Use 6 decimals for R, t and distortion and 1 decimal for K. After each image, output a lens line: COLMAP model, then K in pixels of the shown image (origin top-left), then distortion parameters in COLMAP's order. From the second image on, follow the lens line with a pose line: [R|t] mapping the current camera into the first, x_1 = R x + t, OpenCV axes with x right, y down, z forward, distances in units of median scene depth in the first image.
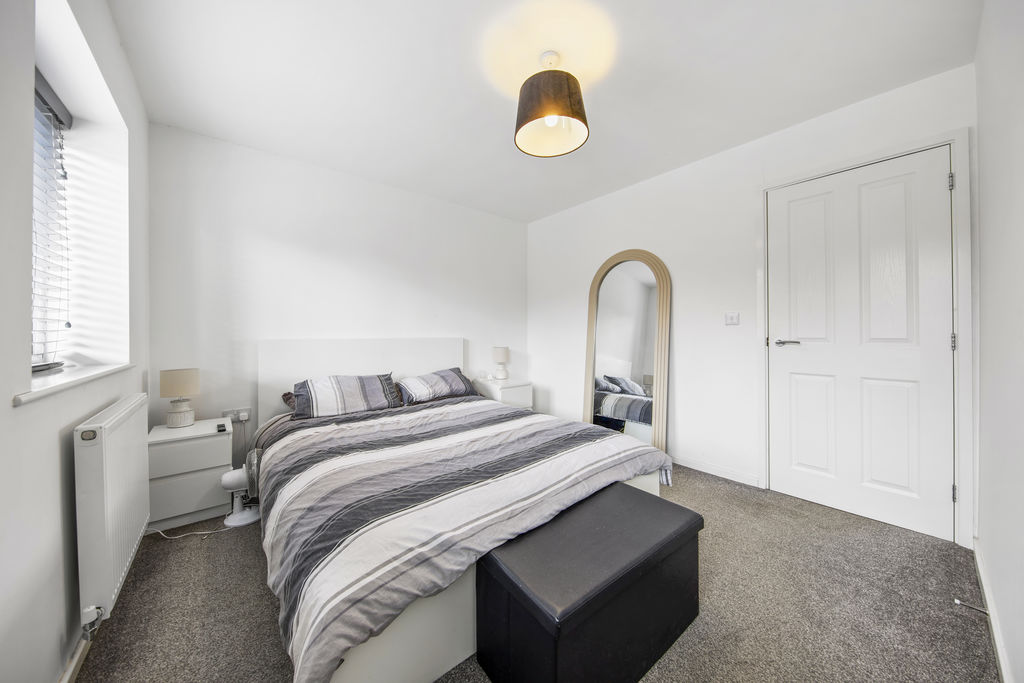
lens RADIAL K [[328.0, 0, 517.2], [0, 328.0, 334.8], [0, 0, 1]] dist [-0.000432, -0.000129]
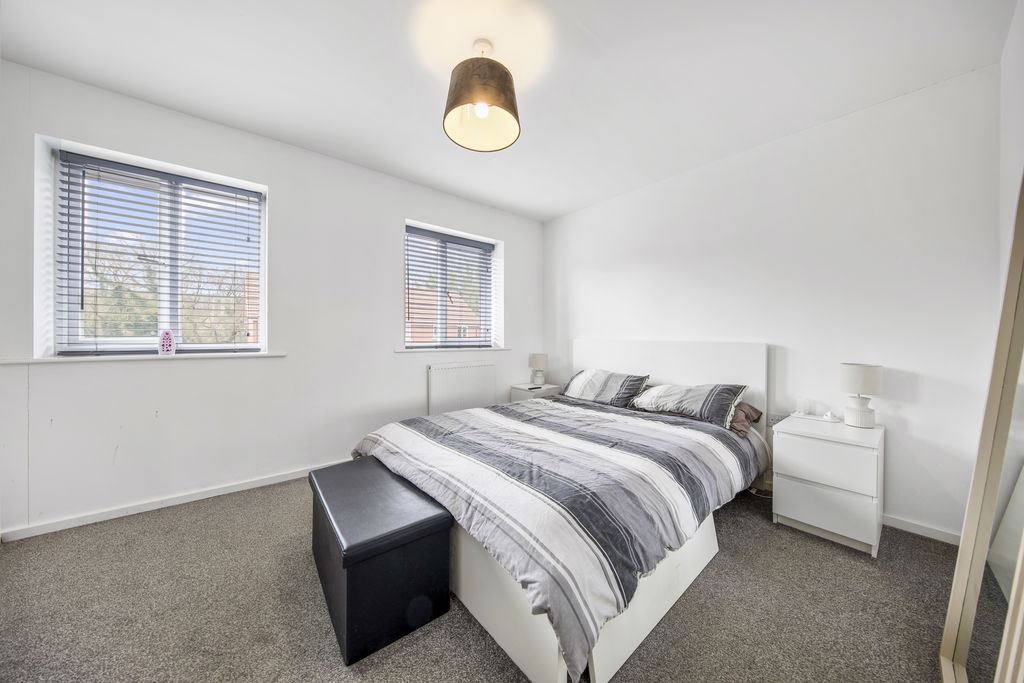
lens RADIAL K [[328.0, 0, 517.2], [0, 328.0, 334.8], [0, 0, 1]] dist [-0.000432, -0.000129]
pose [[-0.005759, -0.000583, -0.999983, 0.913355], [-0.014264, 0.999898, -0.000501, 0.002451], [0.999882, 0.014260, -0.005767, 0.962406]]
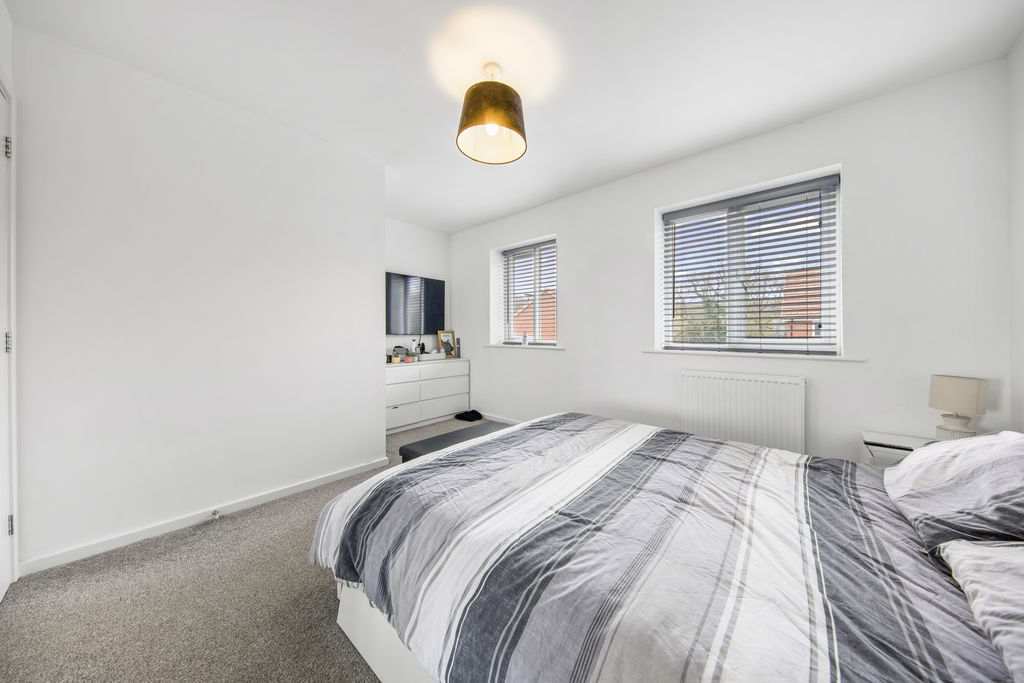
lens RADIAL K [[328.0, 0, 517.2], [0, 328.0, 334.8], [0, 0, 1]] dist [-0.000432, -0.000129]
pose [[-0.986965, 0.000566, -0.160935, 0.164087], [-0.001383, 0.999927, 0.011998, -0.003884], [0.160930, 0.012064, -0.986892, 1.770447]]
